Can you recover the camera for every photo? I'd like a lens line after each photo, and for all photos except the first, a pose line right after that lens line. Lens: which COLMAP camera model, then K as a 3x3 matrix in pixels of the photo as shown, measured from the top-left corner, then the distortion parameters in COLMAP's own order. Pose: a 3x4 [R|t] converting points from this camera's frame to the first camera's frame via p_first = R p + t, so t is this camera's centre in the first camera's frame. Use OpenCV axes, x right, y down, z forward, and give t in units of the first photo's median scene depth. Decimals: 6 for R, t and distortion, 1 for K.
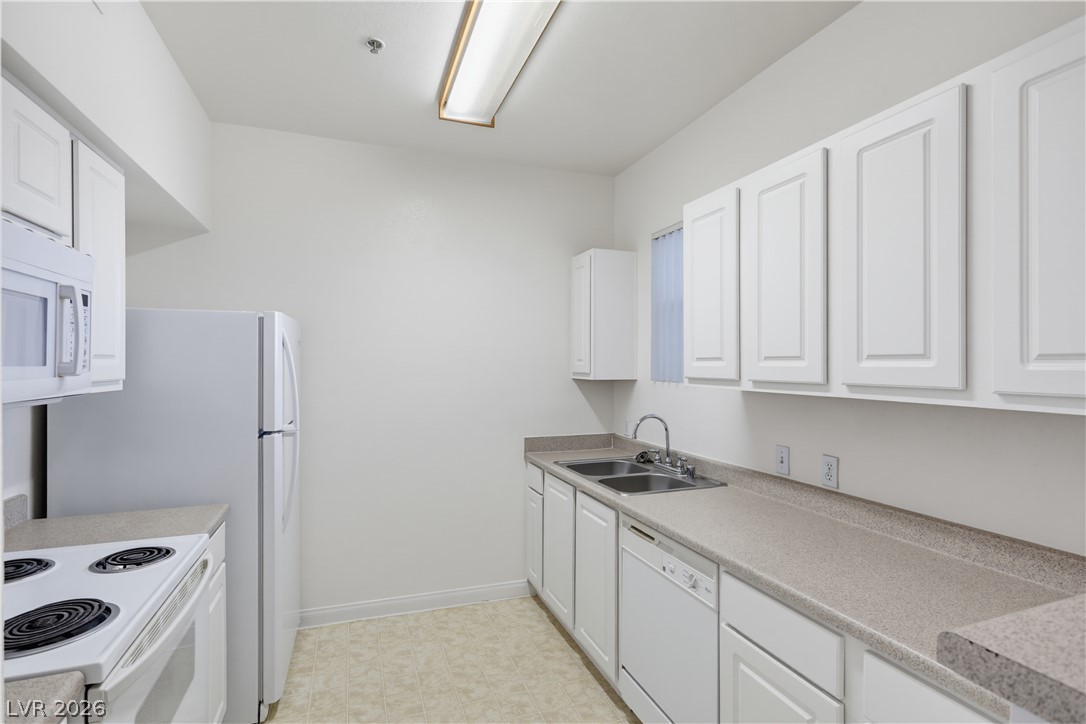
lens RADIAL K [[514.1, 0, 550.9], [0, 514.1, 364.9], [0, 0, 1]] dist [0.000872, 0.001317]
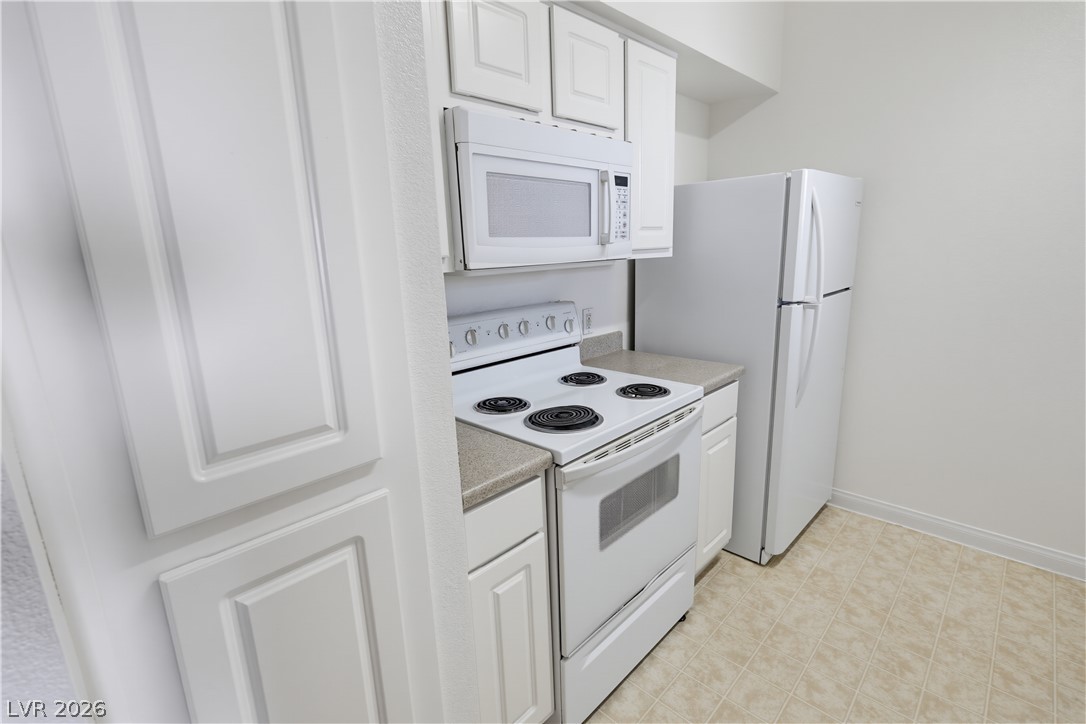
lens RADIAL K [[514.1, 0, 550.9], [0, 514.1, 364.9], [0, 0, 1]] dist [0.000872, 0.001317]
pose [[0.440624, 0.186669, -0.878069, 0.126362], [0.032651, 0.974161, 0.223482, 0.015009], [0.897098, -0.127141, 0.423144, 0.178546]]
